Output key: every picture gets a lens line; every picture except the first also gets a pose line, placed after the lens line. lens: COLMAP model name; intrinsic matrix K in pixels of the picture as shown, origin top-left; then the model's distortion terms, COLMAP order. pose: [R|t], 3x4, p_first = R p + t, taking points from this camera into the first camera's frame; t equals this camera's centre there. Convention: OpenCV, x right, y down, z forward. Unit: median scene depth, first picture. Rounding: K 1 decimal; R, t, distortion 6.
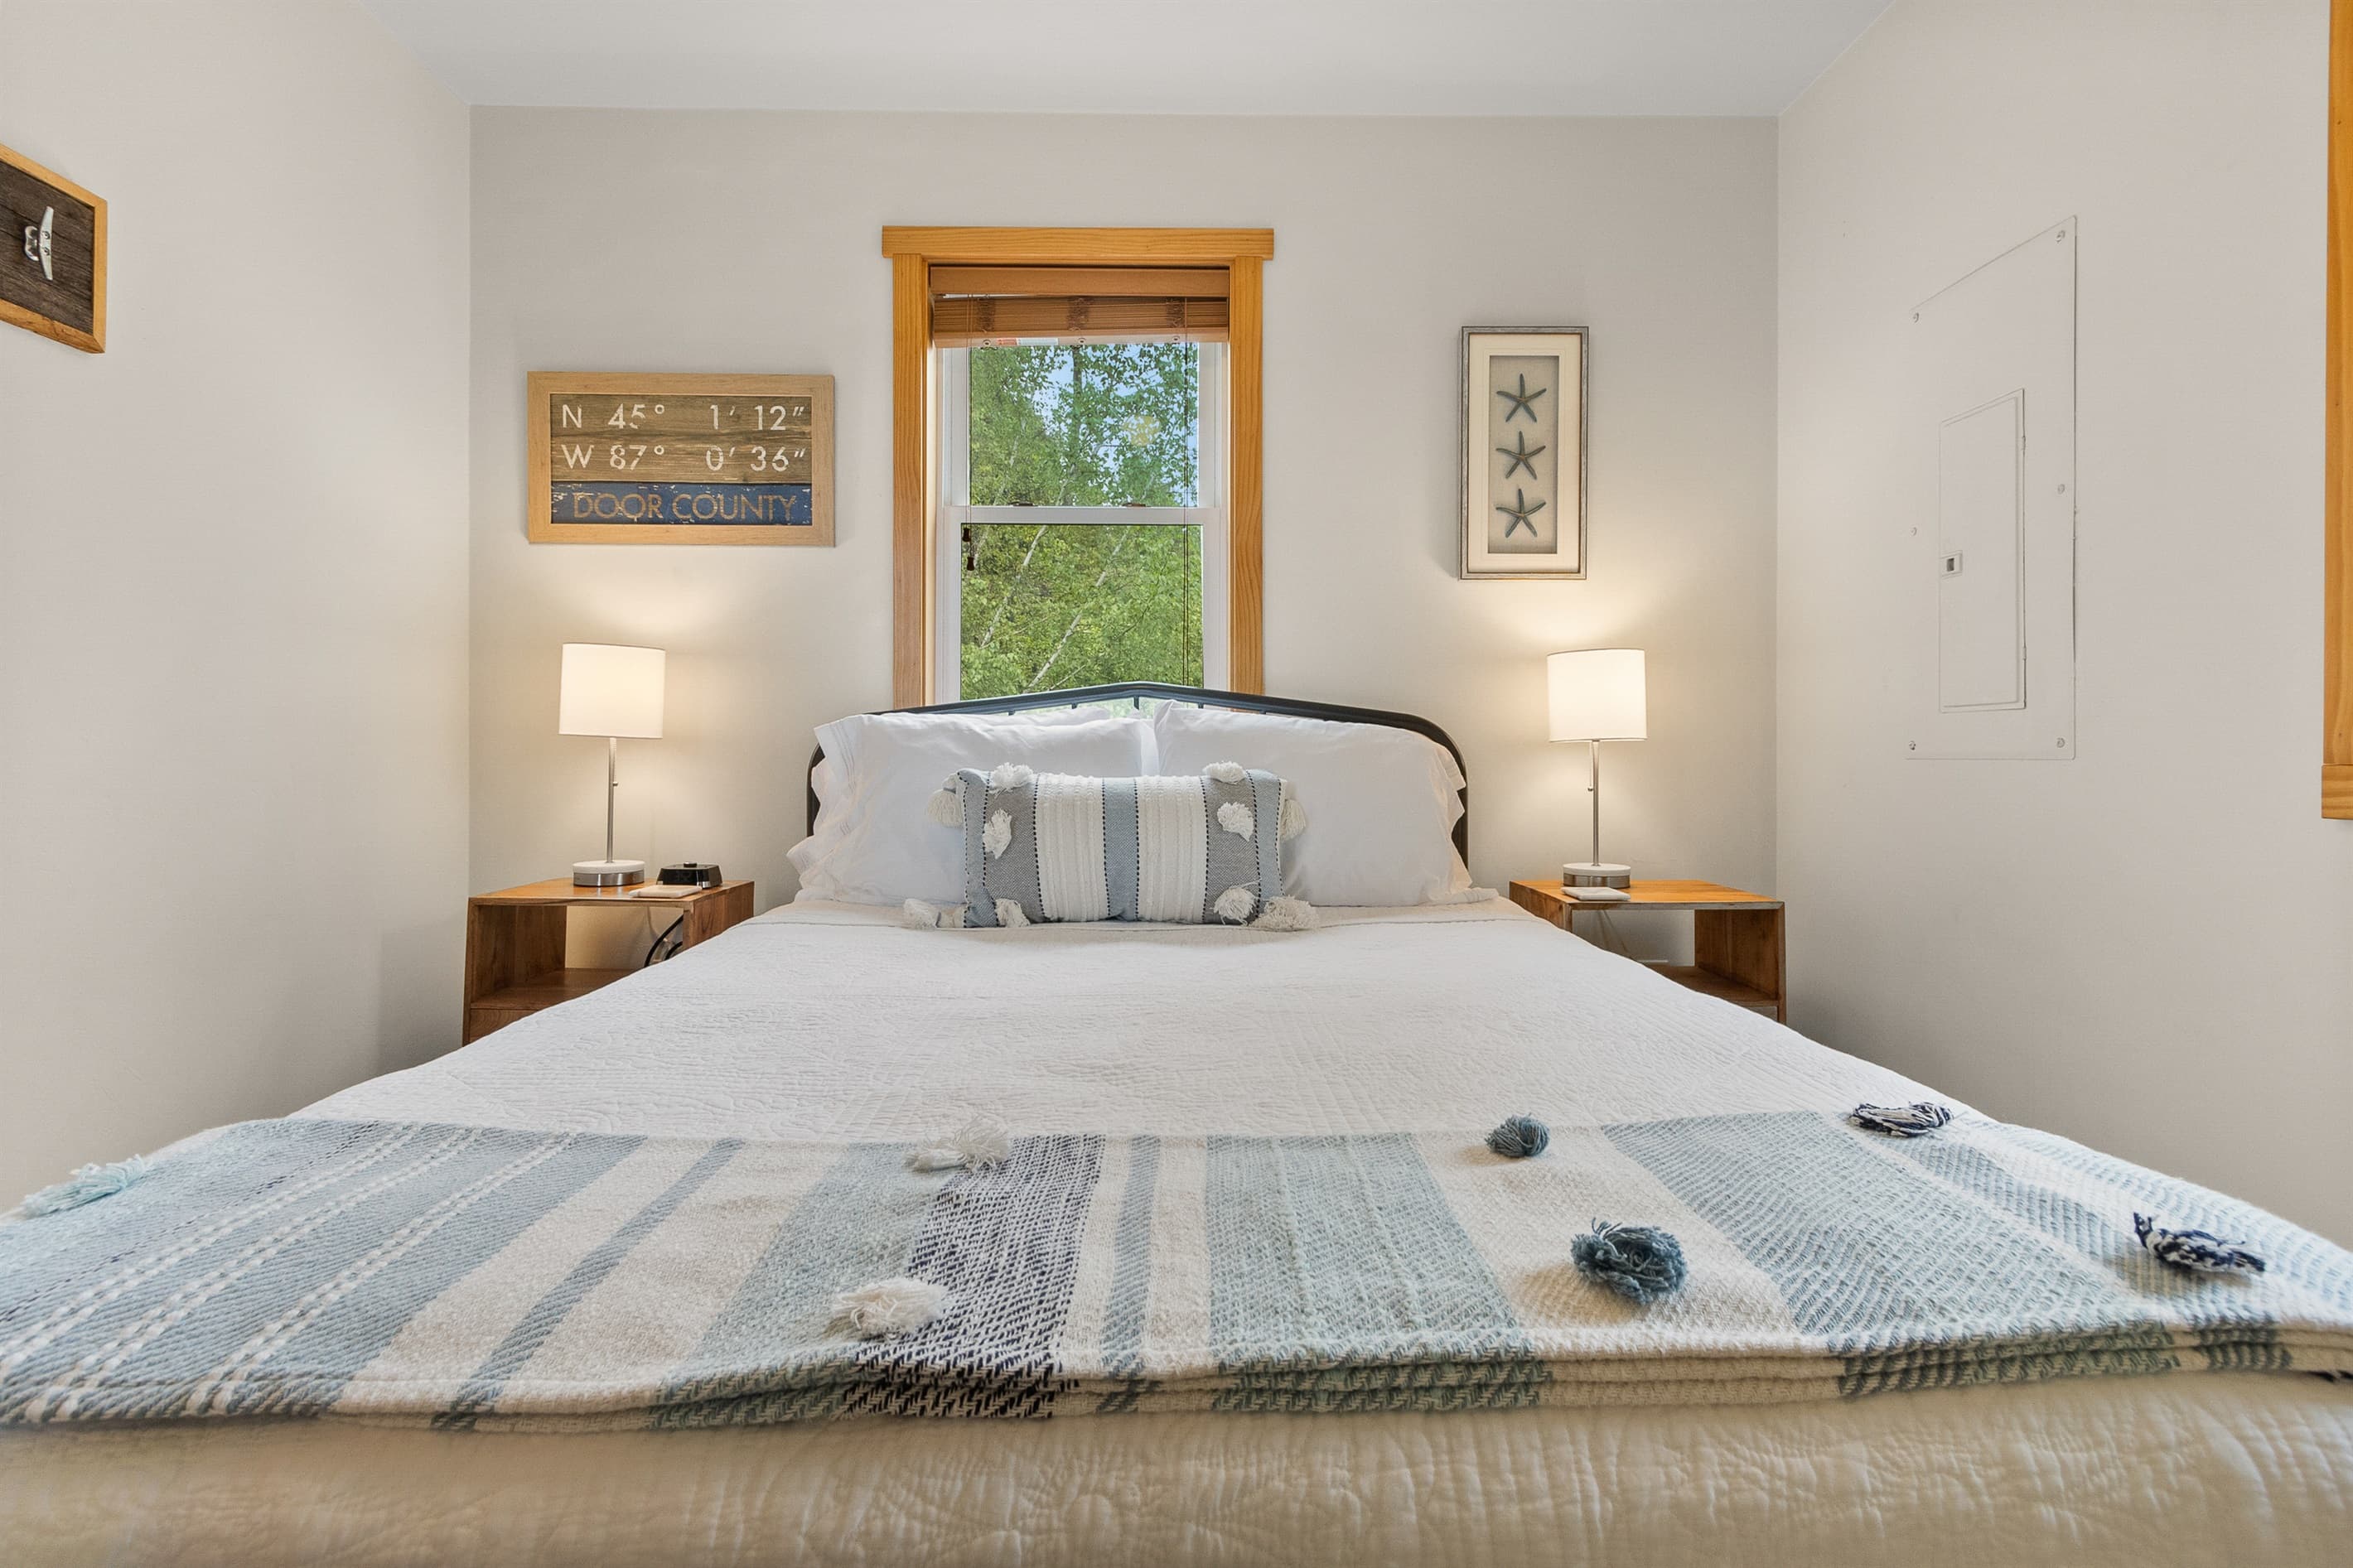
lens RADIAL K [[1067.2, 0, 1177.8], [0, 1067.2, 761.2], [0, 0, 1]] dist [0.006441, -0.000836]
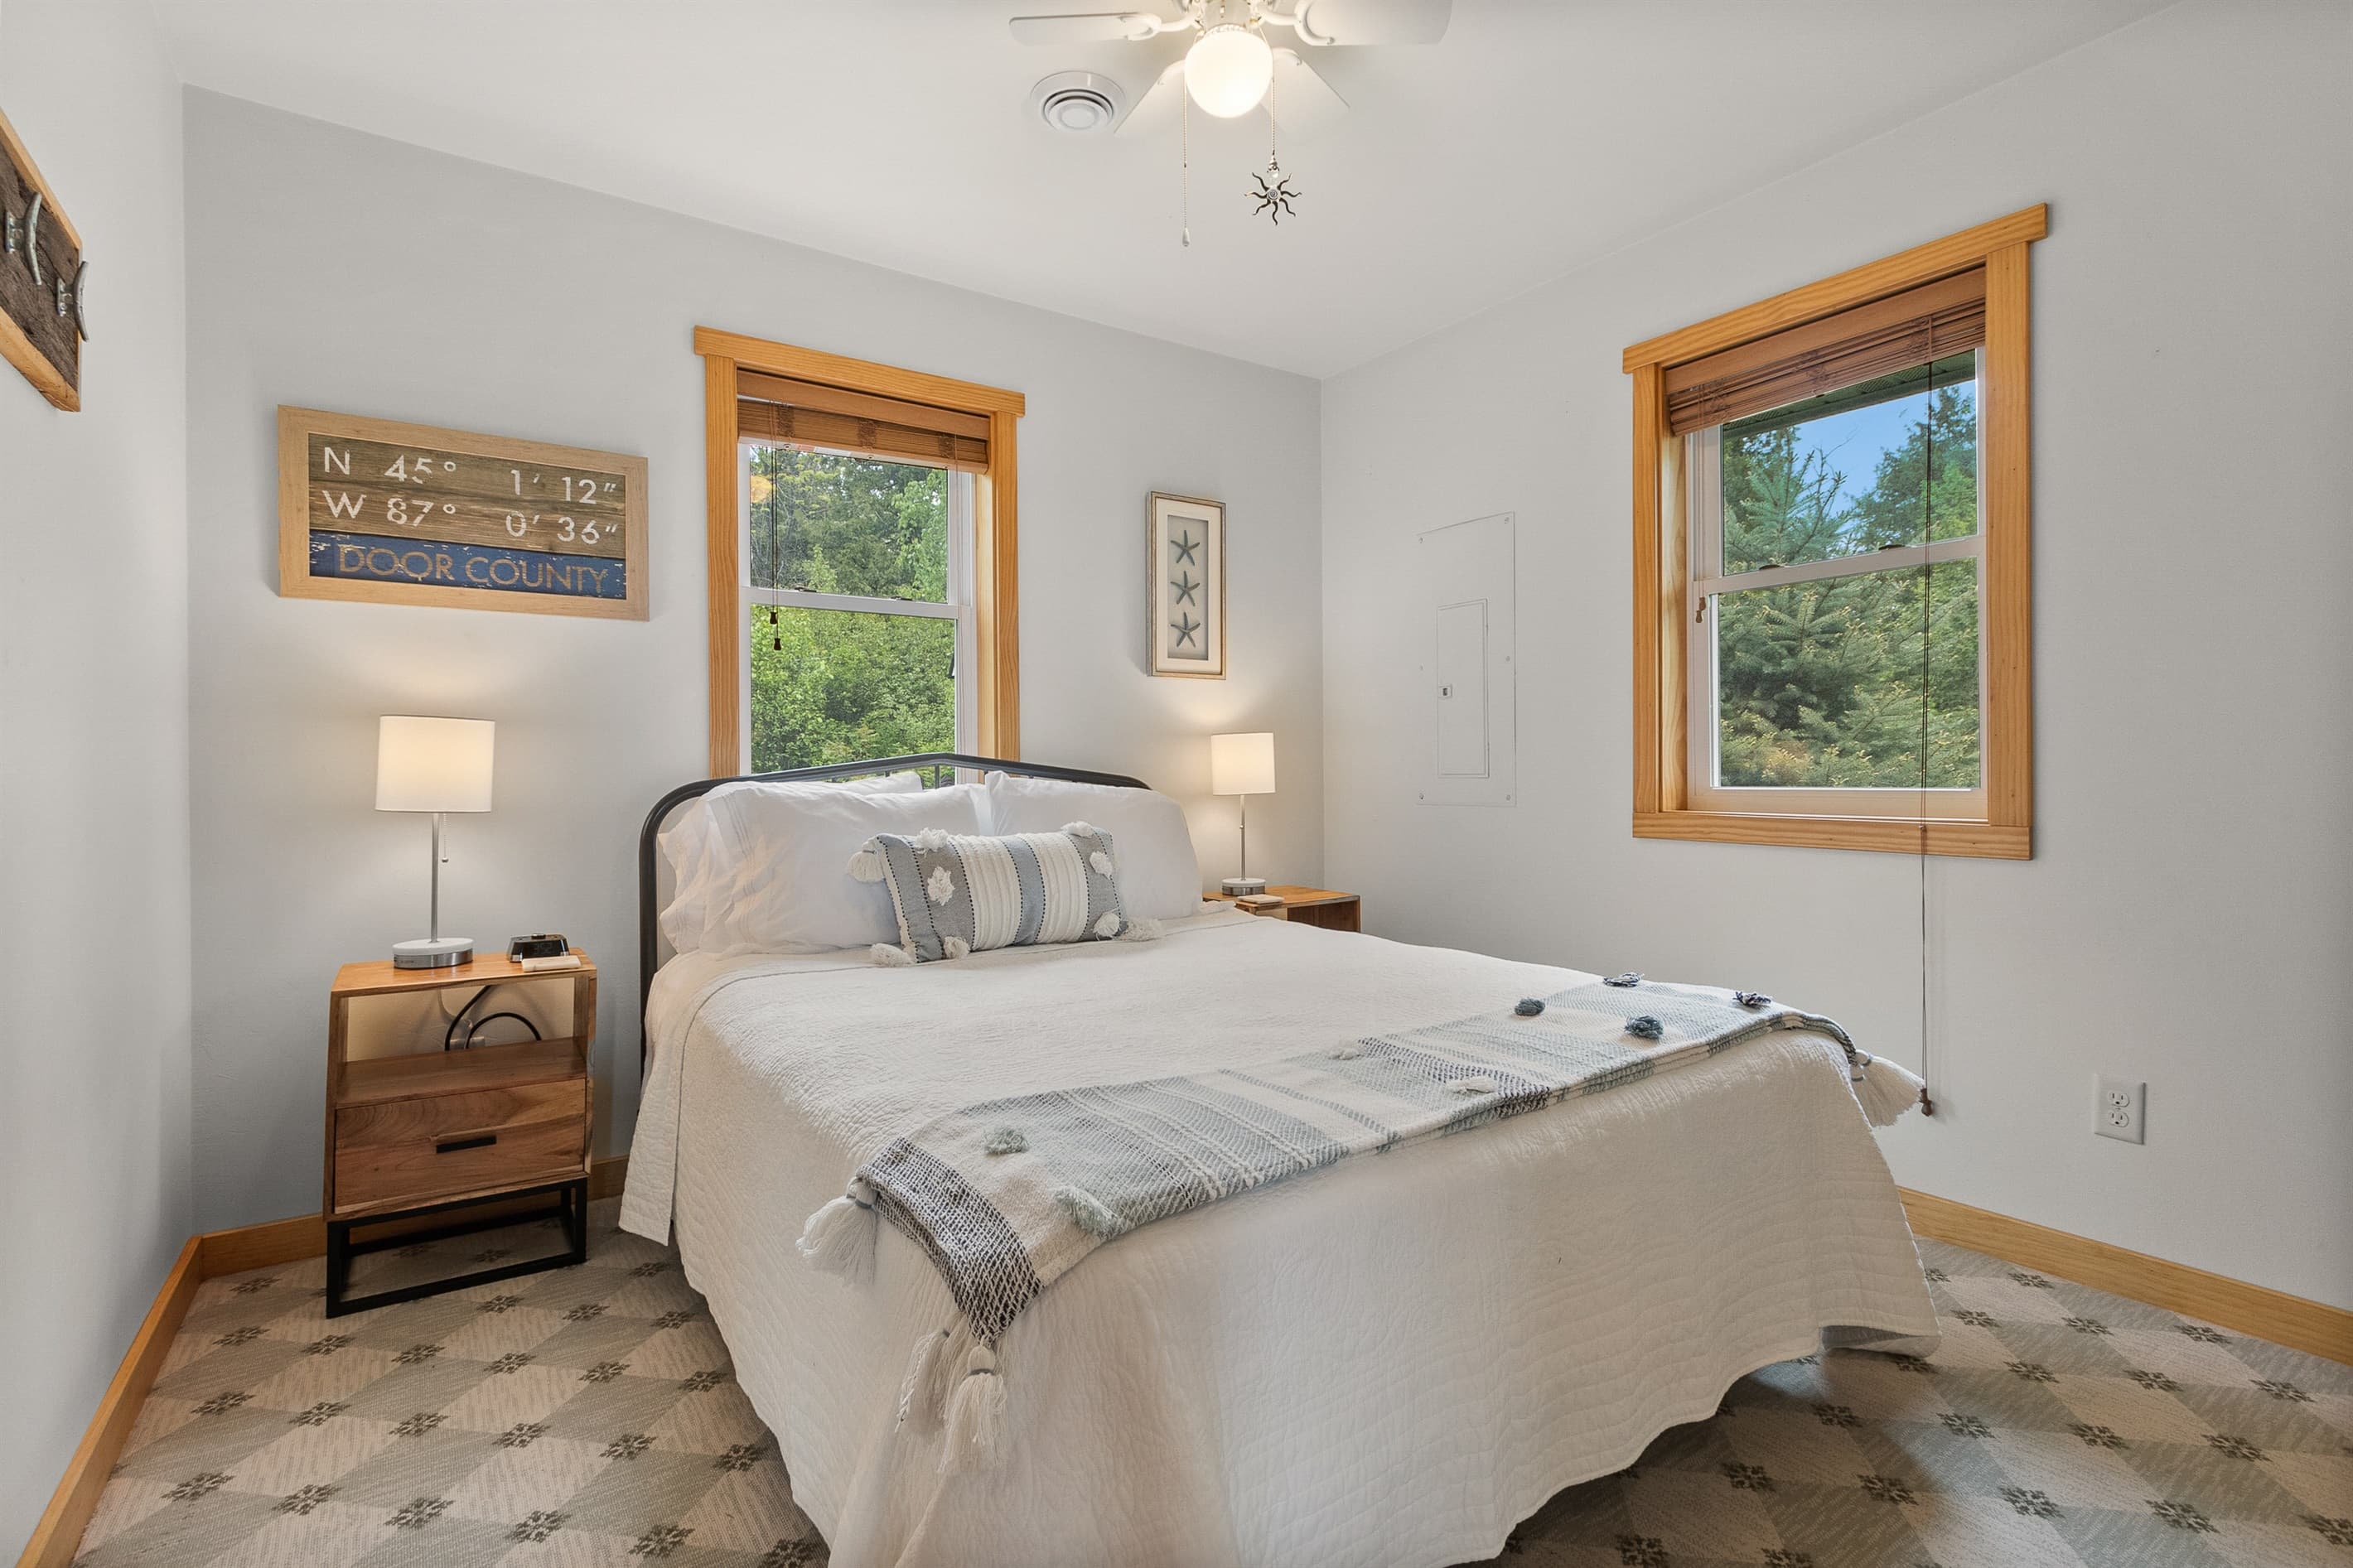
lens RADIAL K [[1067.2, 0, 1138.3], [0, 1067.2, 777.0], [0, 0, 1]] dist [0.006441, -0.000836]
pose [[0.844570, -0.012054, 0.535310, -0.481021], [0.011905, 0.999922, 0.003734, -0.046648], [-0.535313, 0.003219, 0.844647, -0.141955]]
